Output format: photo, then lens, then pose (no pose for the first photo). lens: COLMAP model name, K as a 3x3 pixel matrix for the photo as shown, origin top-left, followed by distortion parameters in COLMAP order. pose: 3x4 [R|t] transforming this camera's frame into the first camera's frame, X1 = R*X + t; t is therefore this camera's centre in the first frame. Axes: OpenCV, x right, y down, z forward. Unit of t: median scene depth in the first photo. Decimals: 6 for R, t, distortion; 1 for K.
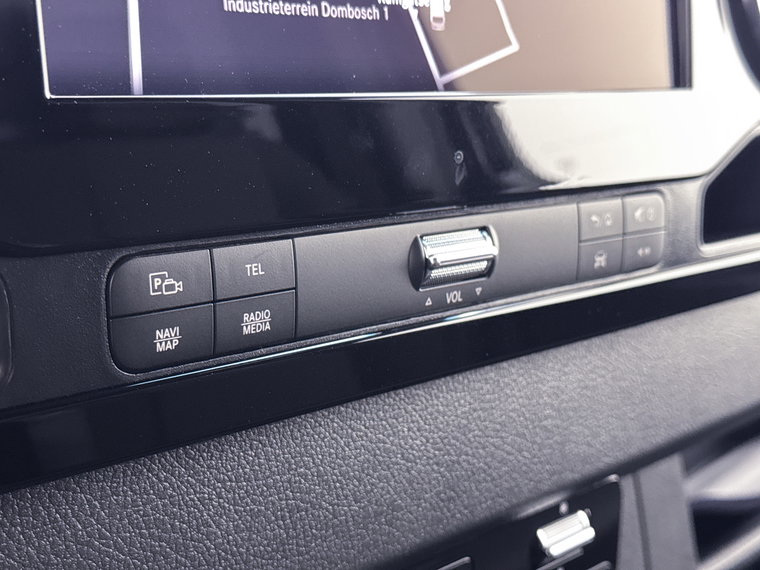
lens RADIAL K [[1163.9, 0, 380.0], [0, 1163.9, 285.0], [0, 0, 1]] dist [0.134718, -0.182682]
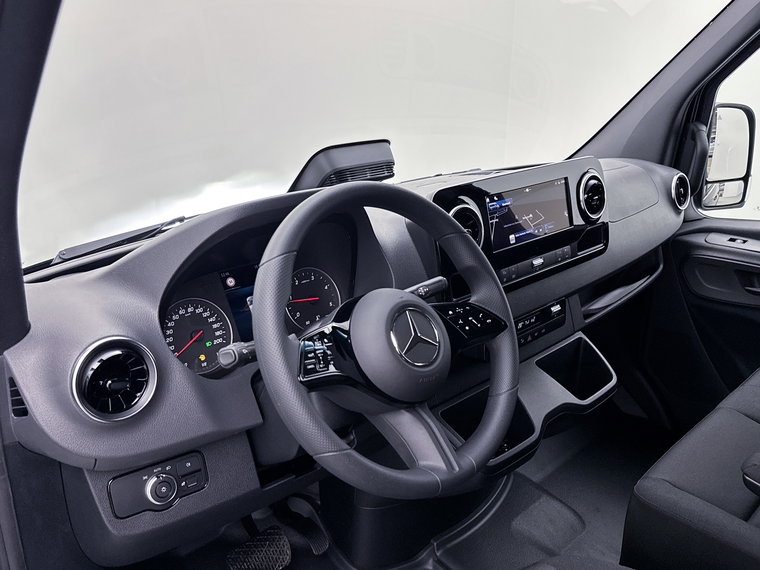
lens RADIAL K [[649.8, 0, 380.0], [0, 649.8, 285.0], [0, 0, 1]] dist [0.049600, -0.002146]
pose [[0.993465, -0.089463, -0.070873, -0.491619], [0.094162, 0.993367, 0.065994, -0.196300], [0.064499, -0.072237, 0.995300, -2.357036]]
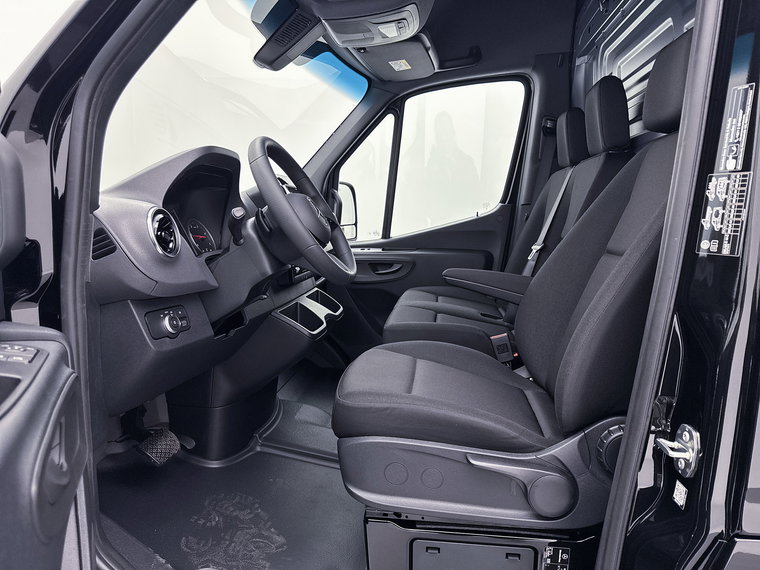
lens RADIAL K [[524.3, 0, 380.0], [0, 524.3, 285.0], [0, 0, 1]] dist [0.098994, -0.090680]
pose [[0.795232, -0.172391, 0.581280, -2.185974], [0.228432, 0.973267, -0.023867, 0.697794], [-0.561627, 0.151763, 0.813353, -3.136650]]
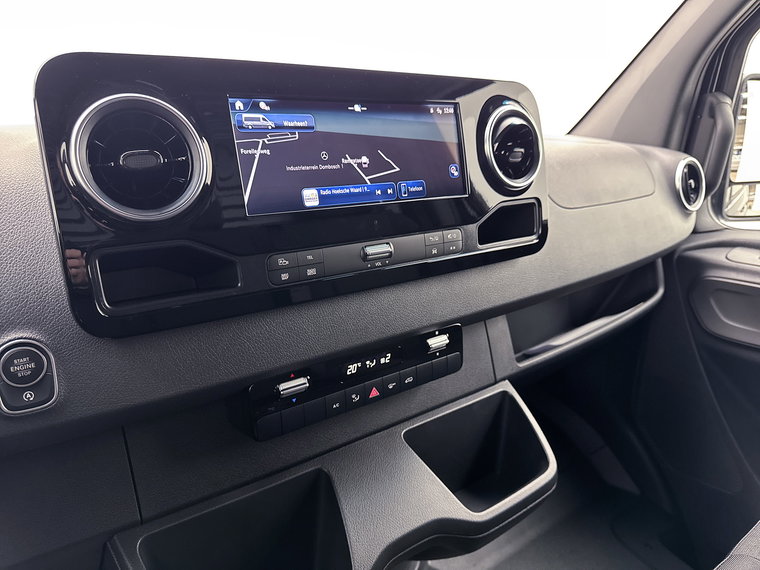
lens RADIAL K [[524.3, 0, 380.0], [0, 524.3, 285.0], [0, 0, 1]] dist [0.098994, -0.090680]
pose [[0.982249, -0.043354, -0.182503, 0.306646], [0.045956, 0.998893, 0.010053, 0.050149], [0.181866, -0.018261, 0.983154, -0.443610]]
